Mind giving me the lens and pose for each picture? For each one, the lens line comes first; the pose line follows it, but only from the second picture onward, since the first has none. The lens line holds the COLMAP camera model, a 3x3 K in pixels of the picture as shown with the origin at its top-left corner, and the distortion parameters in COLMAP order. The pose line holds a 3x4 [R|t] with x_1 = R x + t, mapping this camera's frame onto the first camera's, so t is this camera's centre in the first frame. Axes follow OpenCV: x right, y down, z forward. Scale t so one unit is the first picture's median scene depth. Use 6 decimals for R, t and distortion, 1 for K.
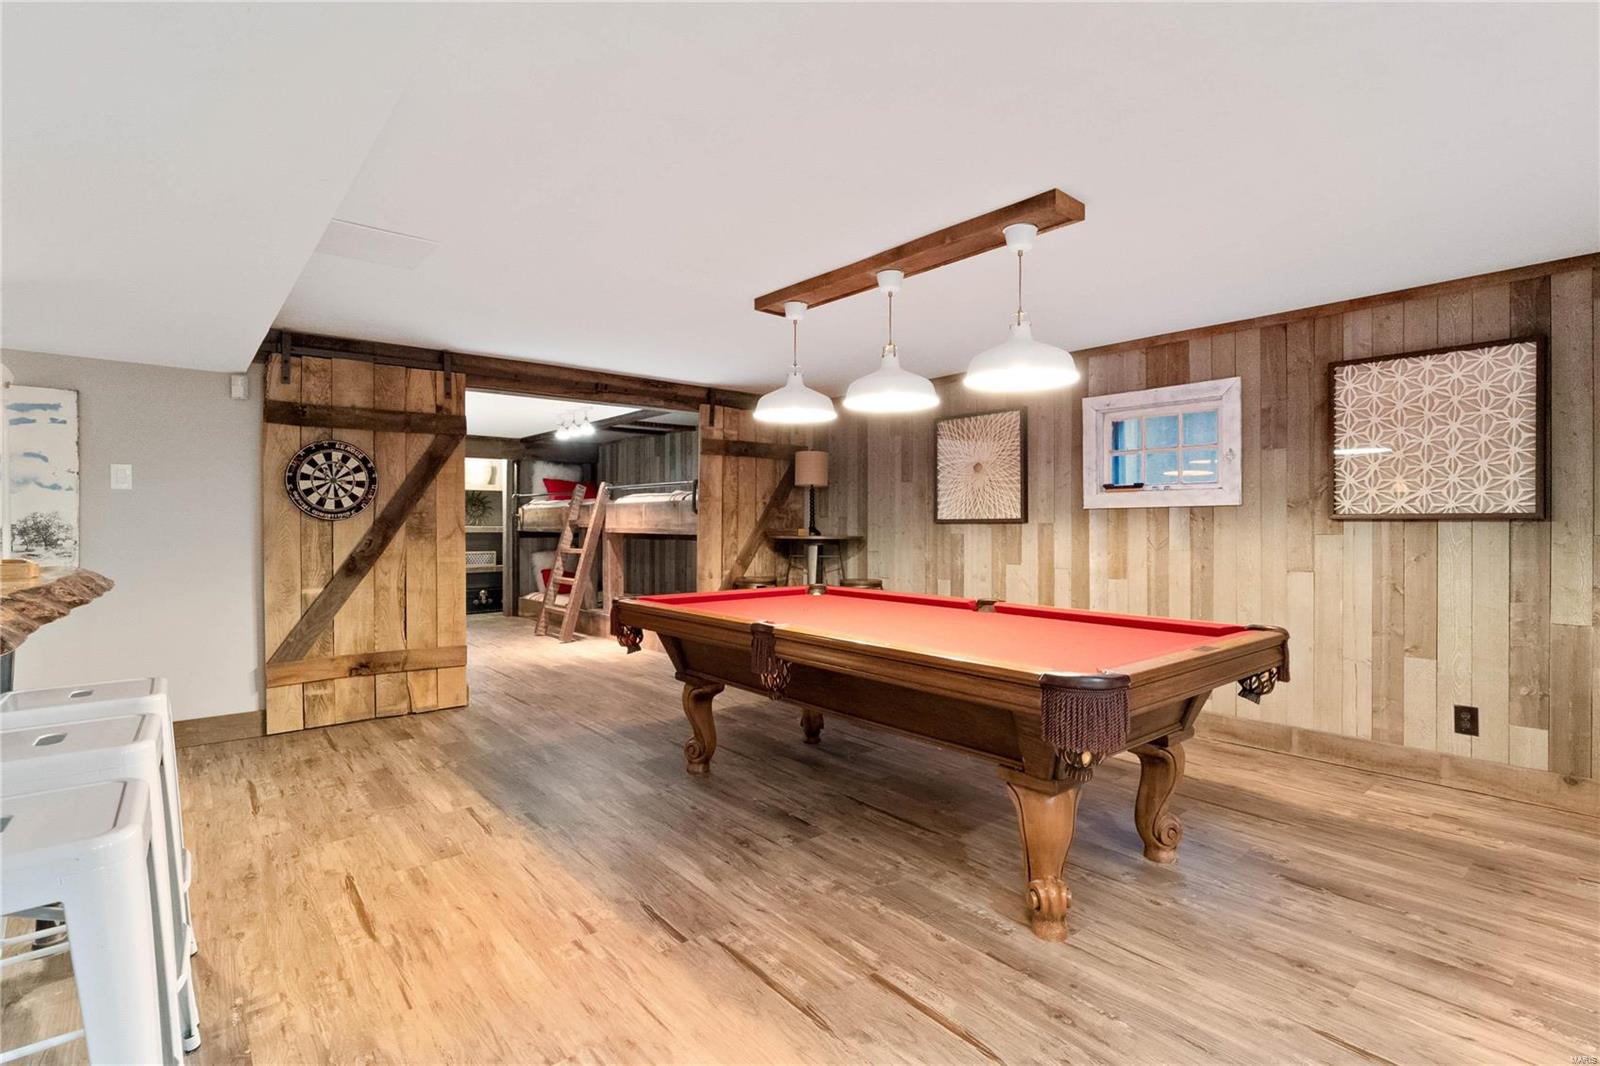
lens RADIAL K [[759.2, 0, 801.6], [0, 759.2, 529.6], [0, 0, 1]] dist [-0.021254, 0.008402]
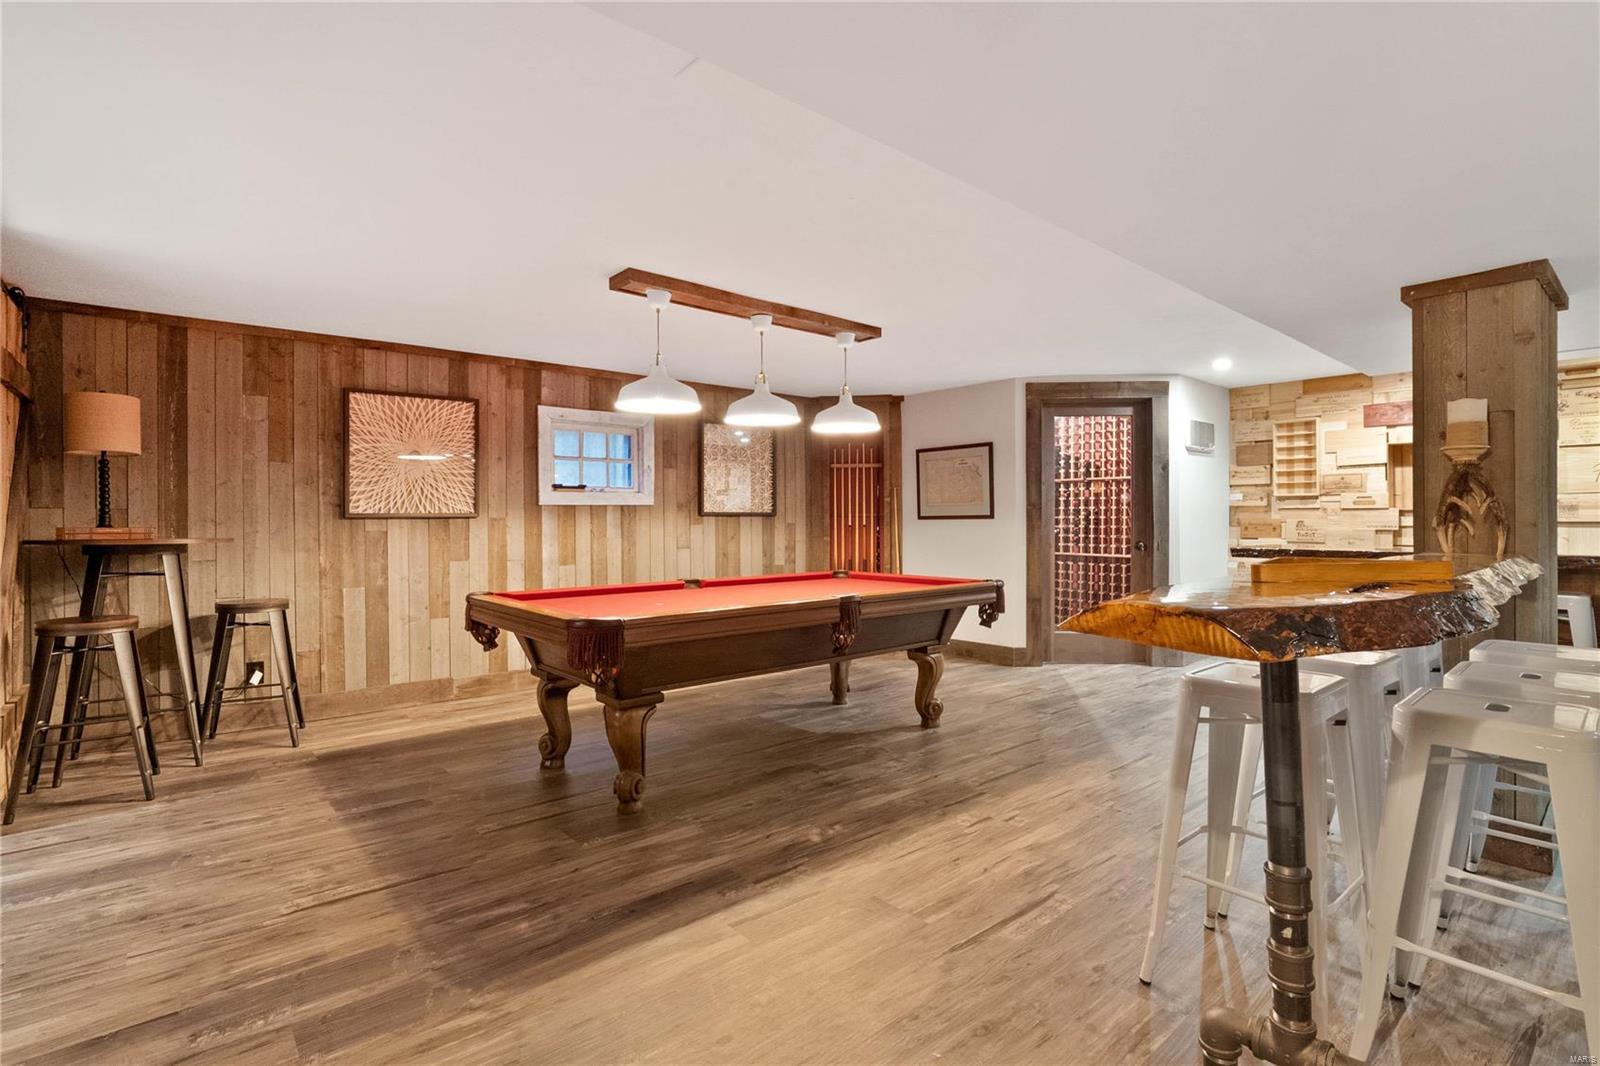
lens RADIAL K [[759.2, 0, 817.0], [0, 759.2, 528.7], [0, 0, 1]] dist [-0.021254, 0.008402]
pose [[-0.021473, -0.011758, 0.999700, -1.105740], [0.011455, 0.999862, 0.012006, -0.001986], [-0.999704, 0.011710, -0.021336, 0.911229]]
